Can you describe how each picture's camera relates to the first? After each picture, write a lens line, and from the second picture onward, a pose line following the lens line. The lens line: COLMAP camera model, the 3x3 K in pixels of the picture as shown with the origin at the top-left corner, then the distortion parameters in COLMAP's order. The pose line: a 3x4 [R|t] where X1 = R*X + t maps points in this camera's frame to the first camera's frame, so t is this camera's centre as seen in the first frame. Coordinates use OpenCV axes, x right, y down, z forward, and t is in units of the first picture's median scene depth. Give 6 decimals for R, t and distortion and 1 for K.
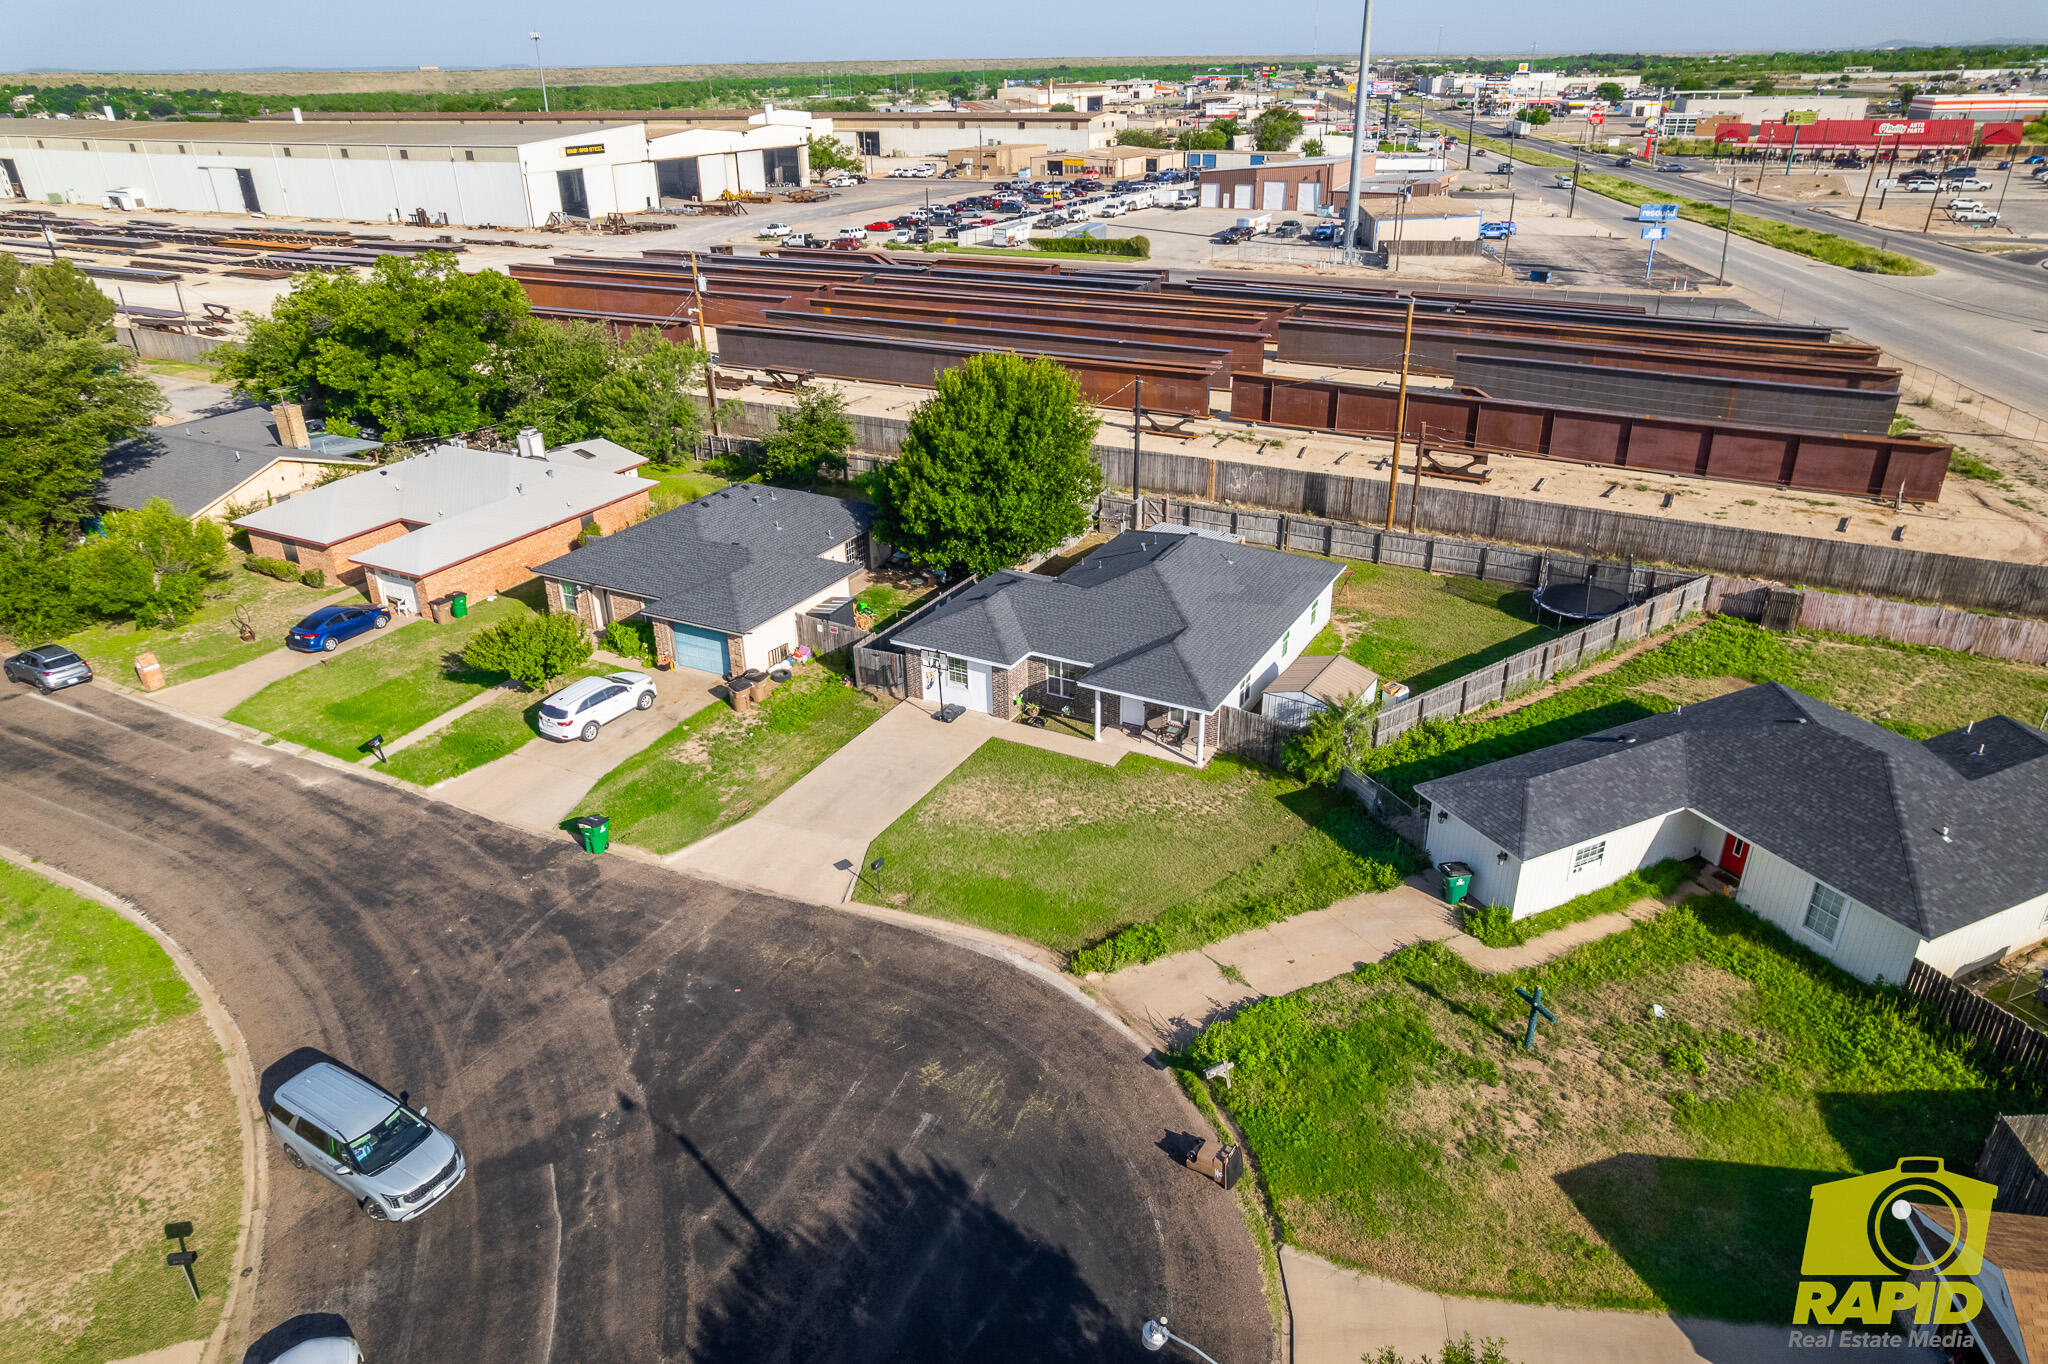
lens RADIAL K [[1313.8, 0, 1032.8], [0, 1313.8, 688.0], [0, 0, 1]] dist [-0.073878, 0.061380]
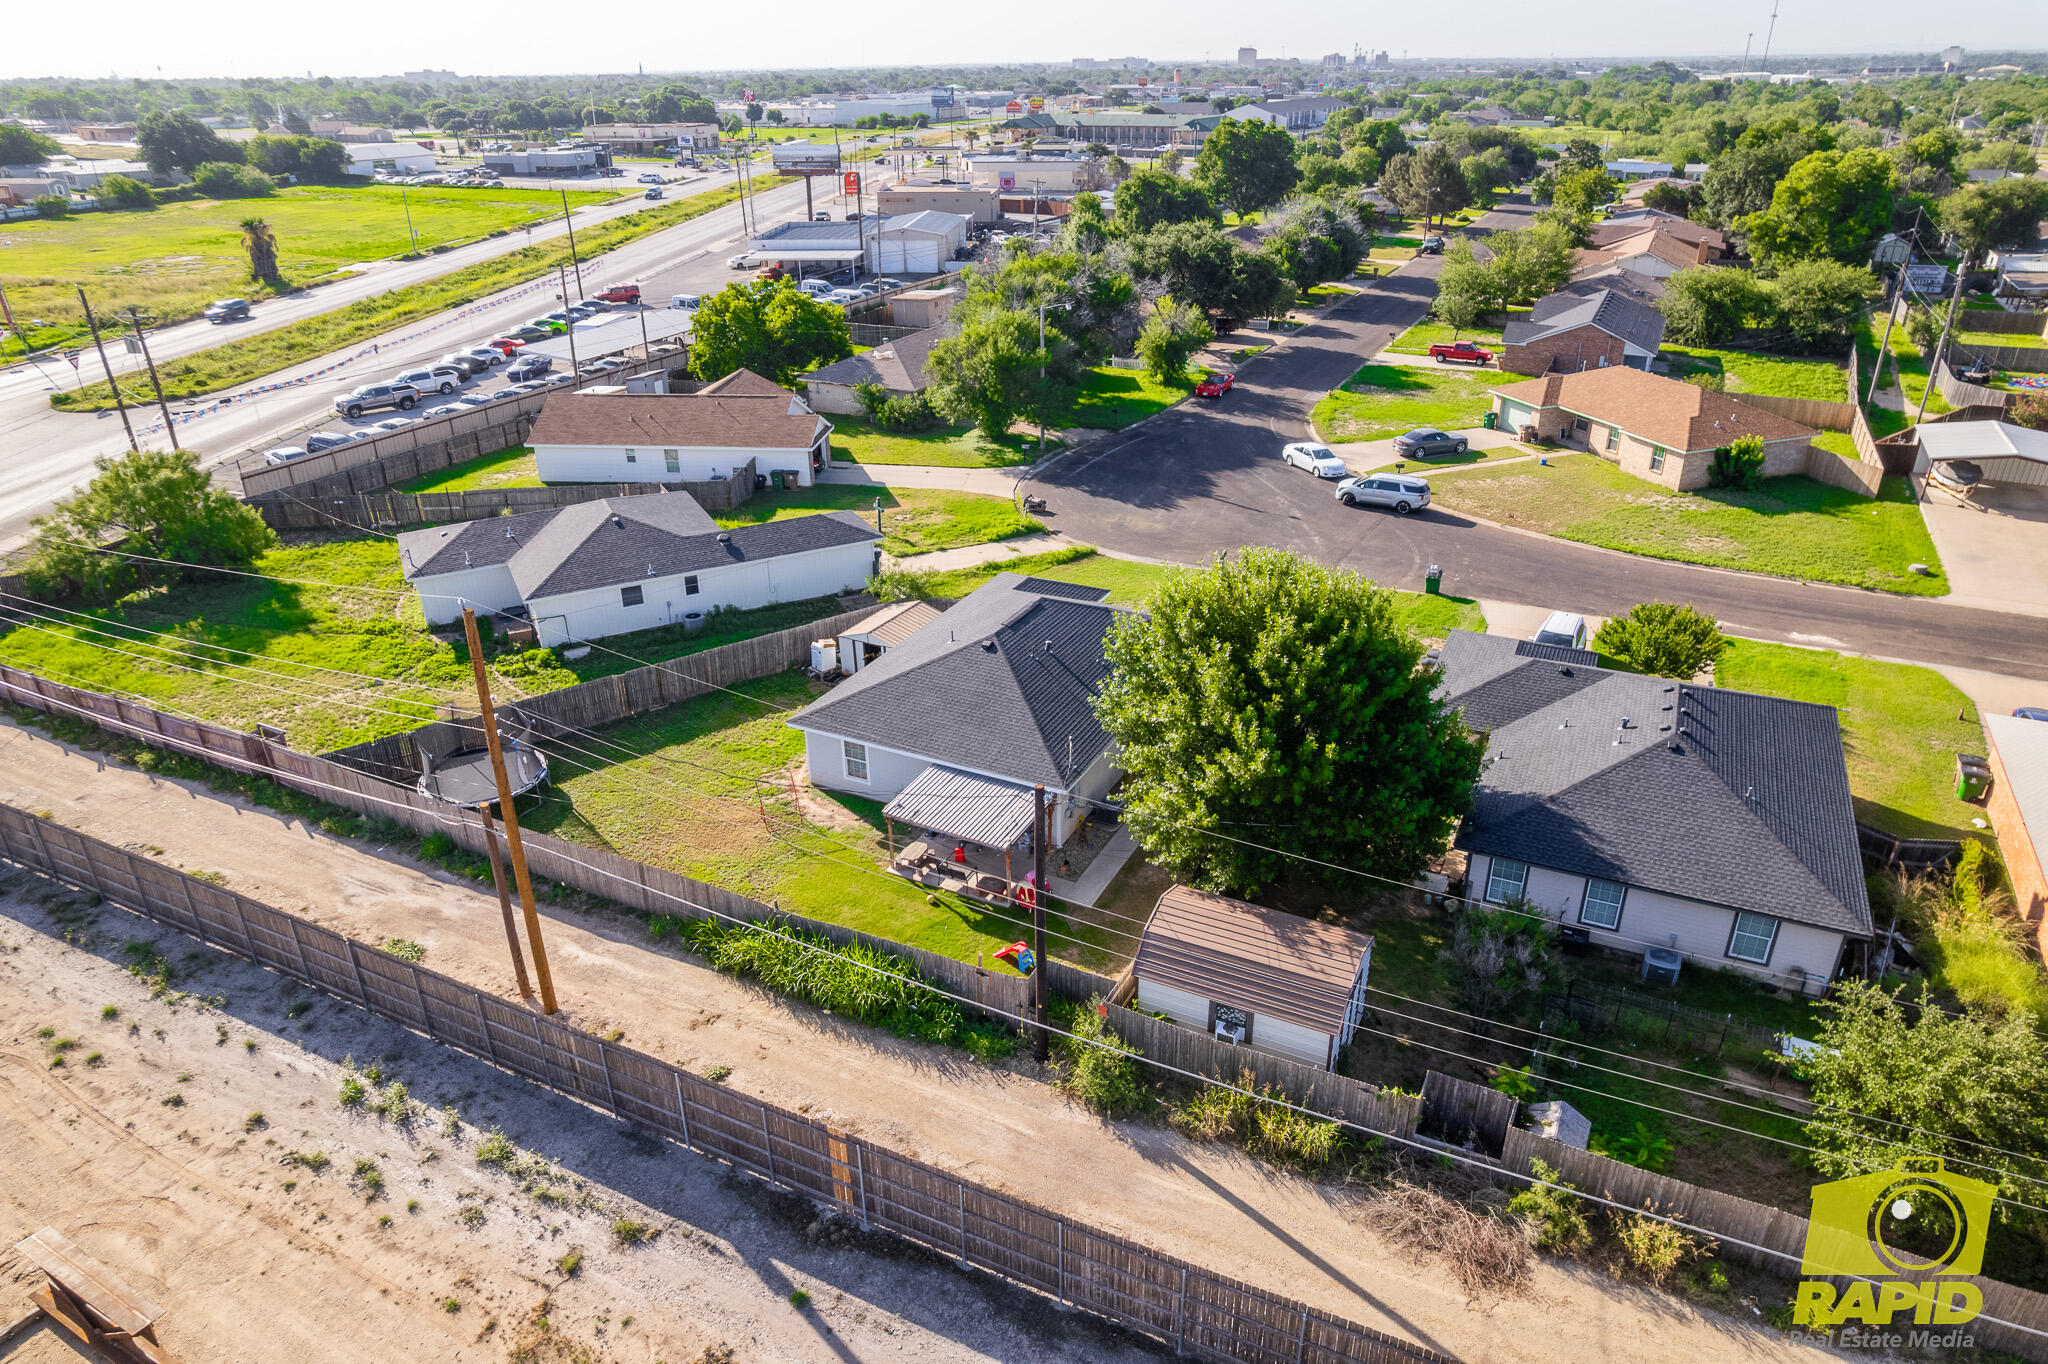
lens RADIAL K [[1321.9, 0, 1020.8], [0, 1321.9, 681.5], [0, 0, 1]] dist [-0.080755, 0.071088]
pose [[-0.999274, 0.037179, -0.008266, 0.110558], [0.016800, 0.625059, 0.780397, -0.763098], [0.034182, 0.779691, -0.625230, 1.565378]]
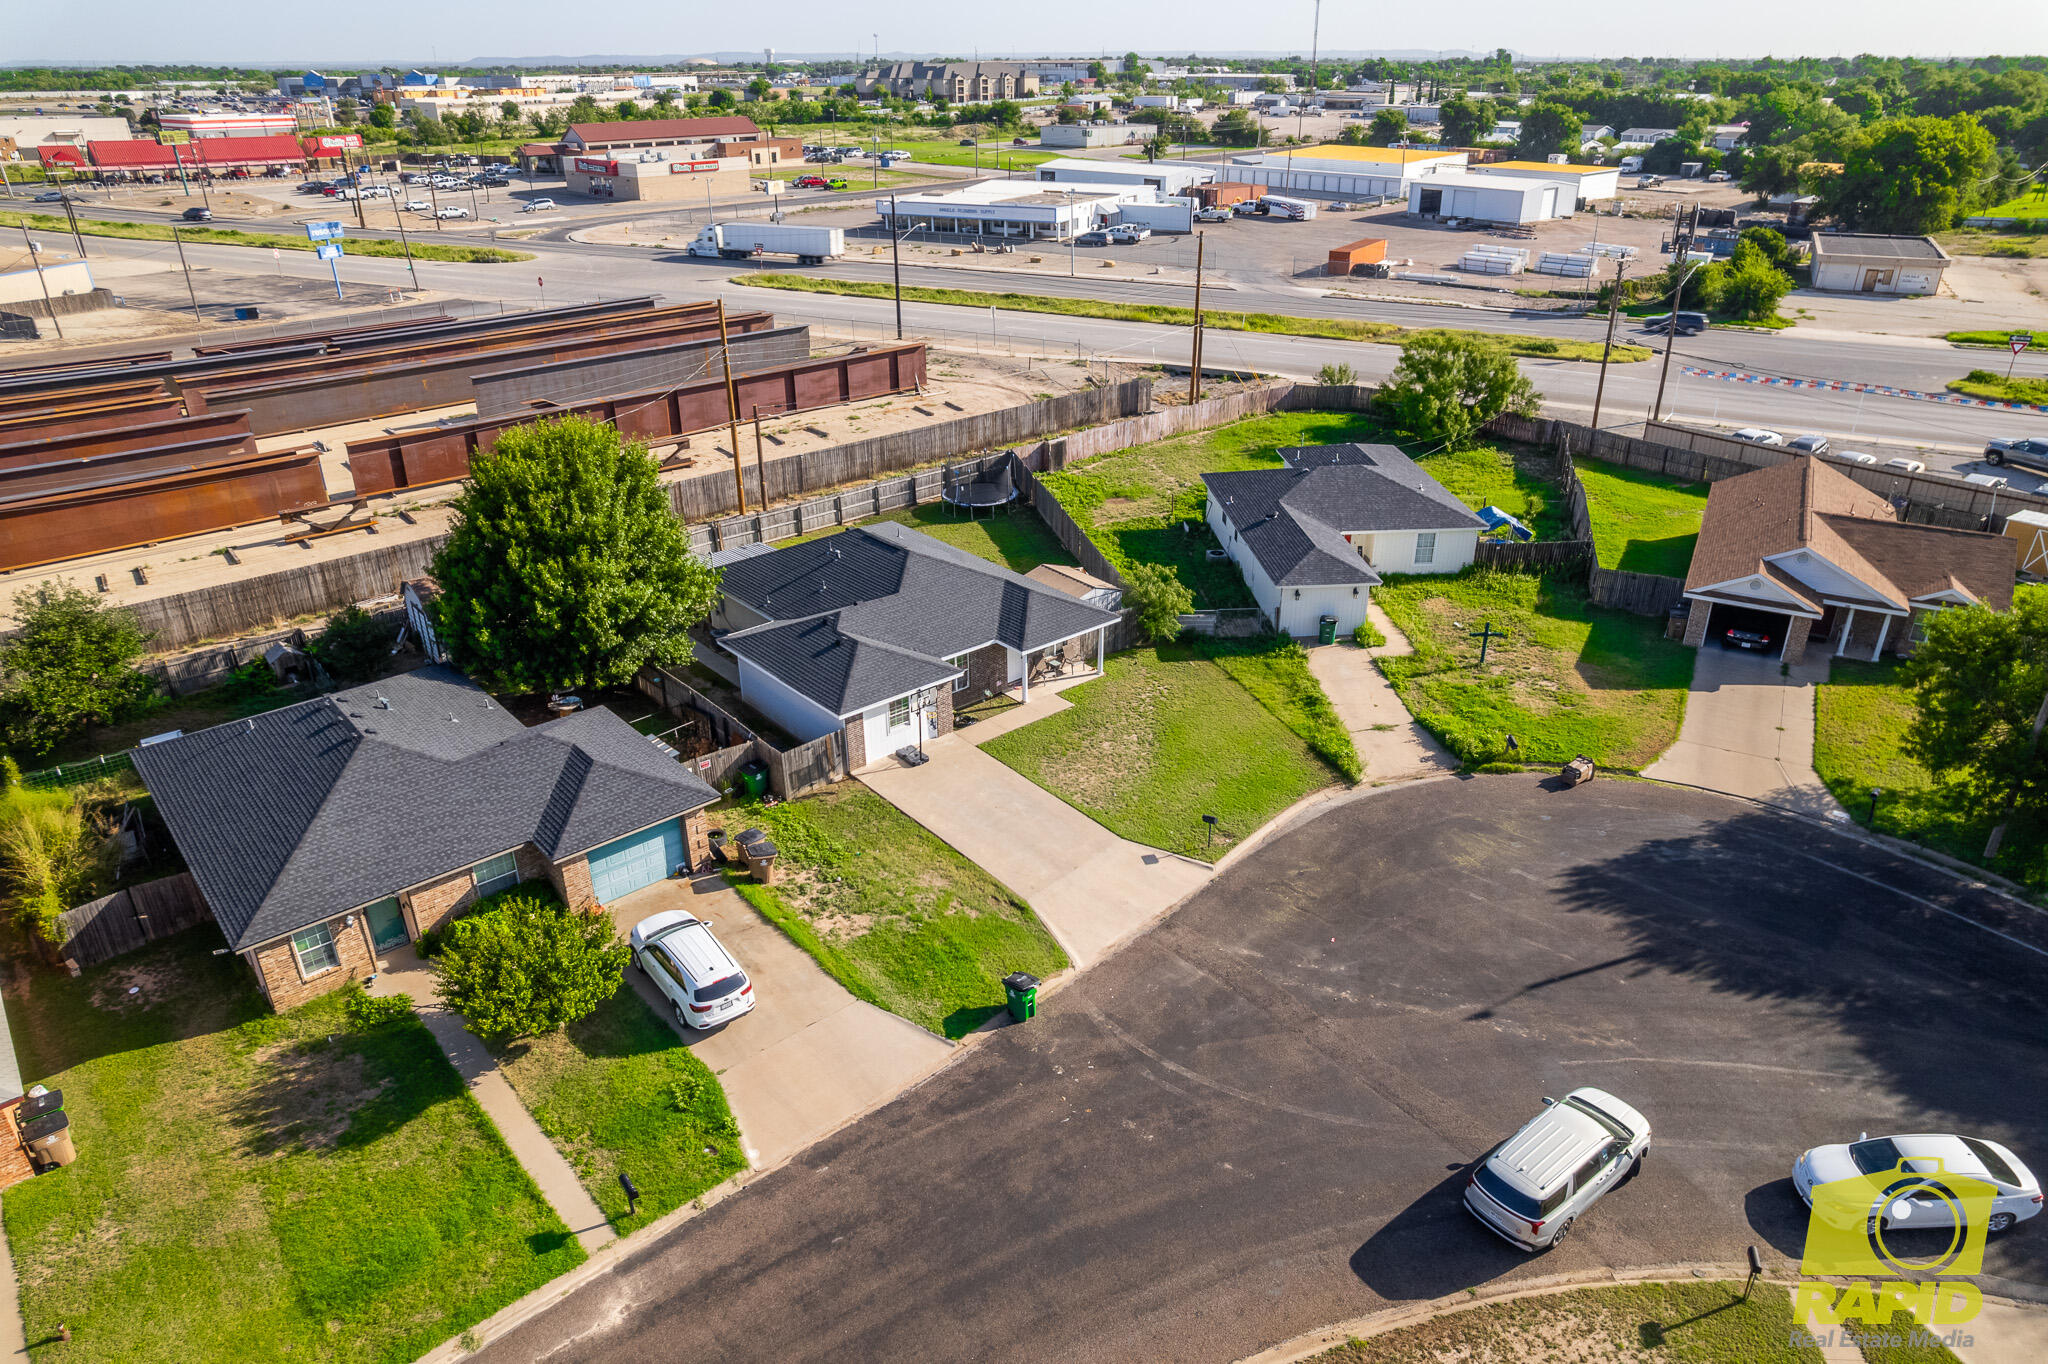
lens RADIAL K [[1311.4, 0, 1034.1], [0, 1311.4, 682.7], [0, 0, 1]] dist [-0.077331, 0.074031]
pose [[0.352440, -0.394001, 0.848852, -0.748762], [0.409318, 0.880591, 0.238786, -0.199452], [-0.841573, 0.263292, 0.471627, 0.438382]]
